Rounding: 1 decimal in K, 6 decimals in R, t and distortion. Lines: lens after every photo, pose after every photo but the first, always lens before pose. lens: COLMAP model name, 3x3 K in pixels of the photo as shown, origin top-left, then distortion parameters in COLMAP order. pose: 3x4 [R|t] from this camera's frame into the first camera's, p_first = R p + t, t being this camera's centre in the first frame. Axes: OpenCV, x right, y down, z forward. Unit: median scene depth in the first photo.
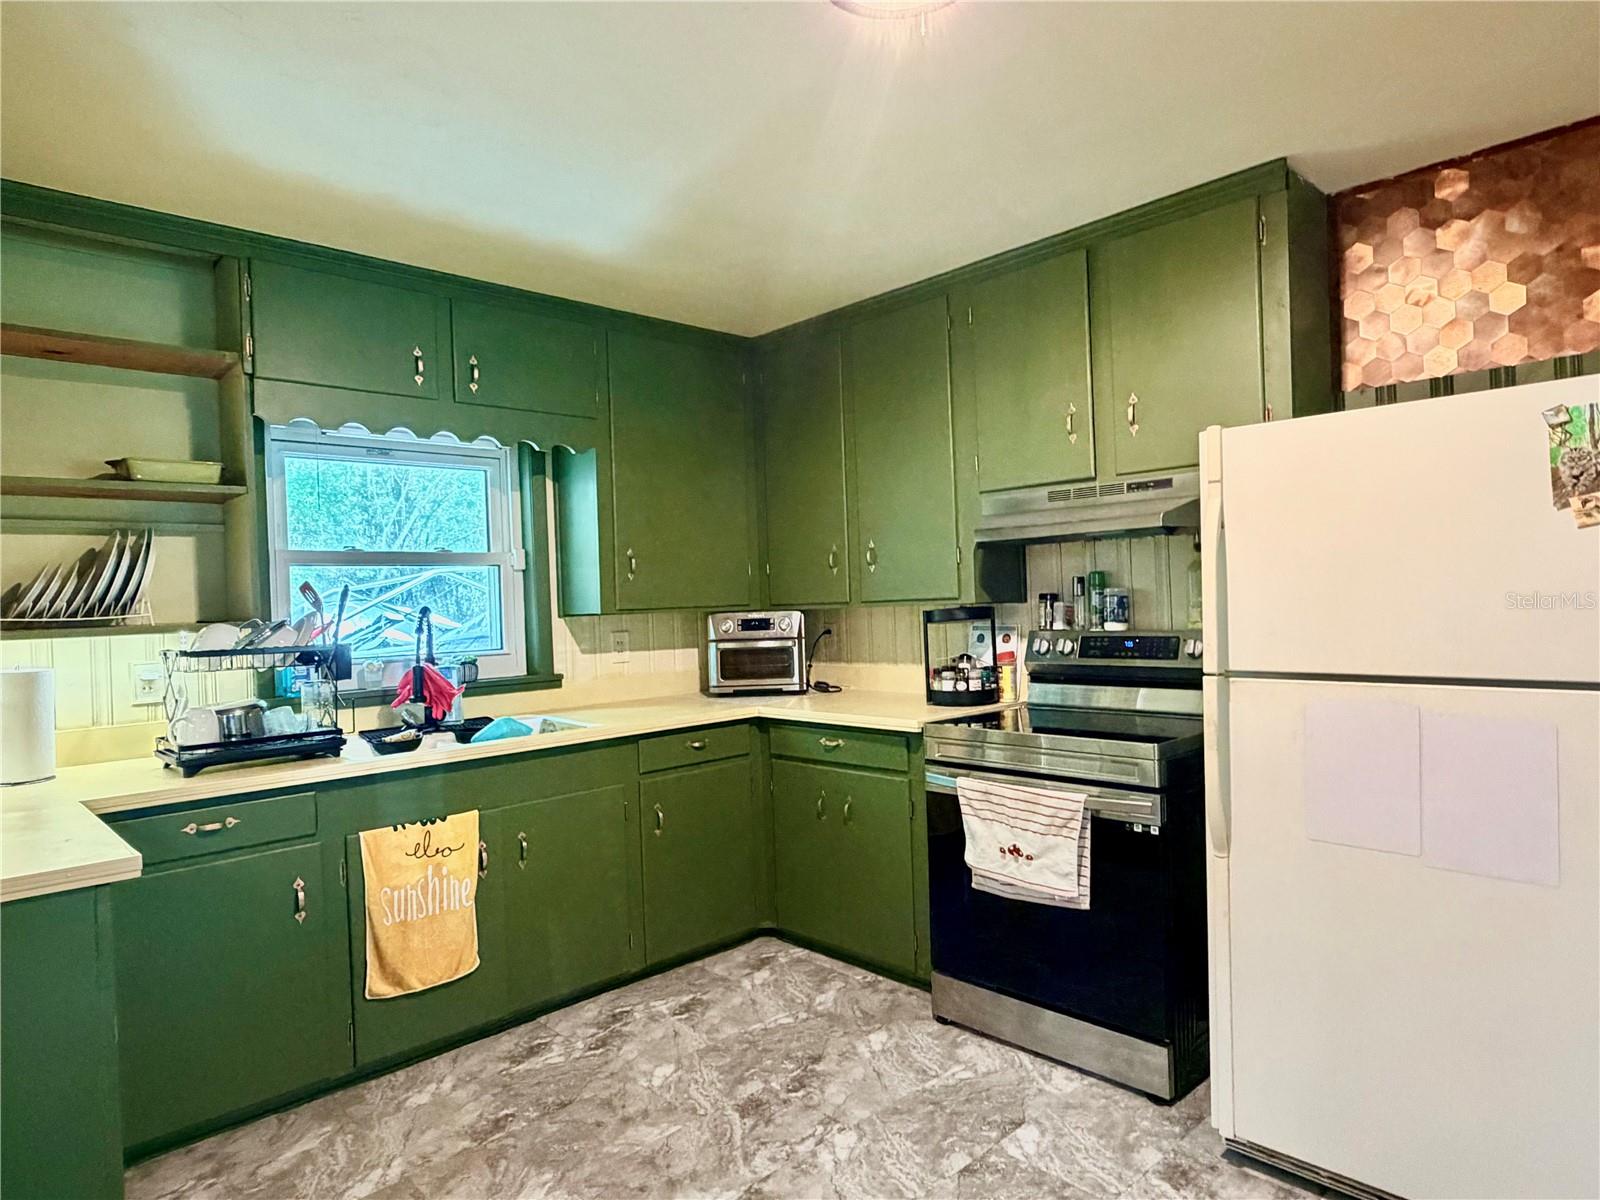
lens RADIAL K [[946.5, 0, 803.8], [0, 946.5, 605.0], [0, 0, 1]] dist [-0.002228, 0.000500]
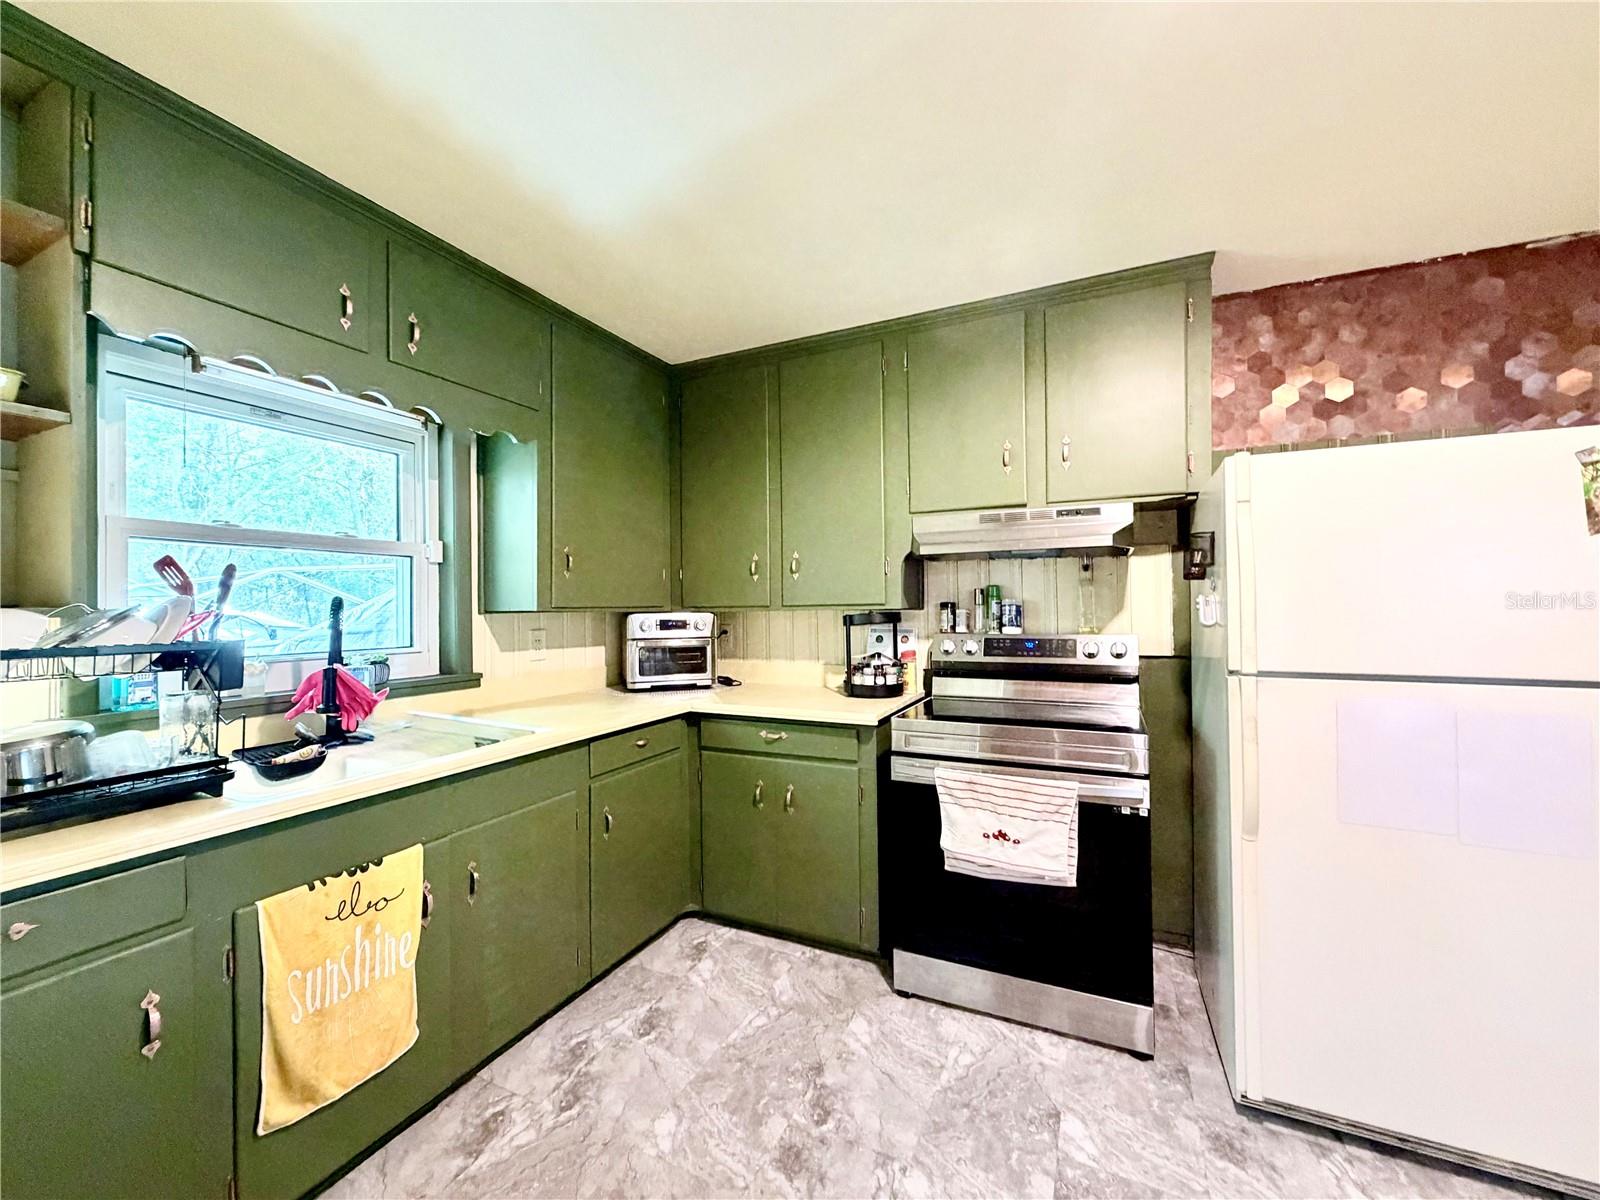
lens RADIAL K [[638.4, 0, 800.0], [0, 638.4, 600.0], [0, 0, 1]] dist [0.000498, -0.000218]
pose [[0.935613, 0.028998, 0.351834, -0.235586], [-0.020564, 0.999405, -0.027687, 0.012955], [-0.352428, 0.018669, 0.935653, 0.356045]]
